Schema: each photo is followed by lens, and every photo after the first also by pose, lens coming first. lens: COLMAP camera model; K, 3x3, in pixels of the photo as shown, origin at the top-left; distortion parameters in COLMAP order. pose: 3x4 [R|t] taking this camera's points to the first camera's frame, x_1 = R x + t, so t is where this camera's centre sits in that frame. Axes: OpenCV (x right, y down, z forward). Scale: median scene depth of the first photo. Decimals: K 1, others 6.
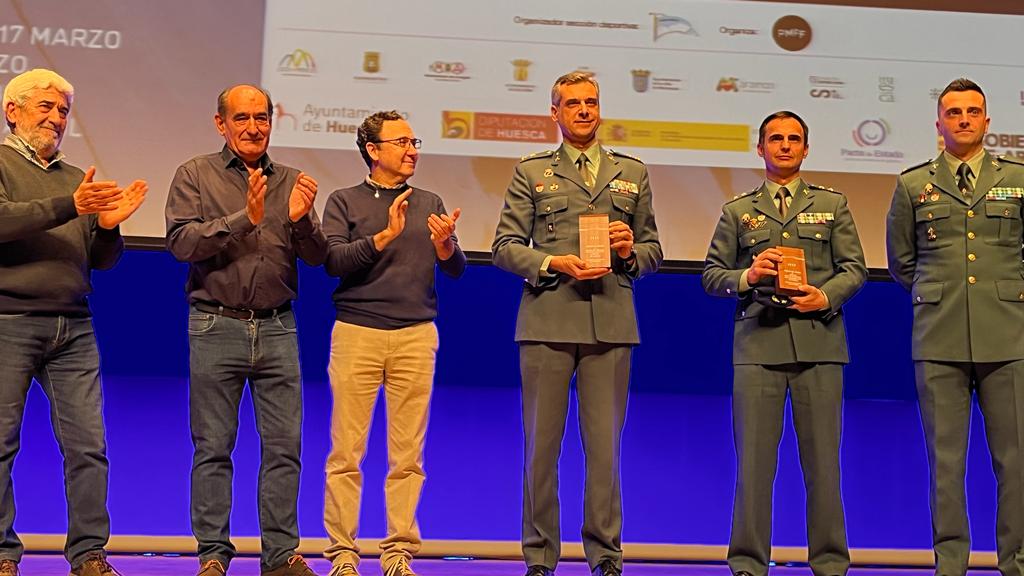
lens RADIAL K [[1281.1, 0, 512.0], [0, 1281.1, 288.0], [0, 0, 1]] dist [0.176928, -0.593825]
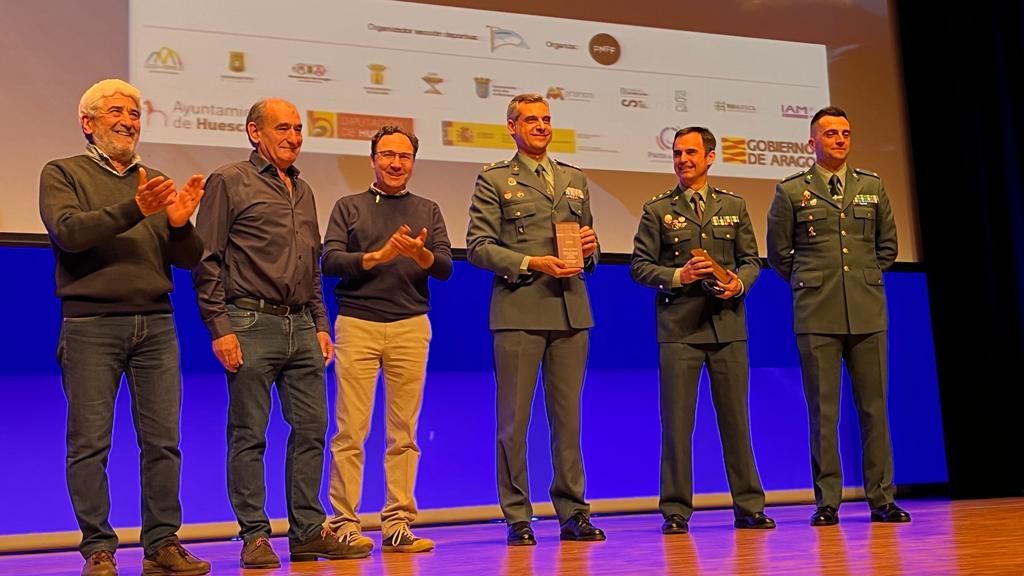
lens RADIAL K [[1281.1, 0, 512.0], [0, 1281.1, 288.0], [0, 0, 1]] dist [0.176928, -0.593825]
pose [[0.950218, -0.021174, 0.310867, -0.334040], [0.015047, 0.999643, 0.022095, -0.019441], [-0.311224, -0.016318, 0.950197, -0.088352]]
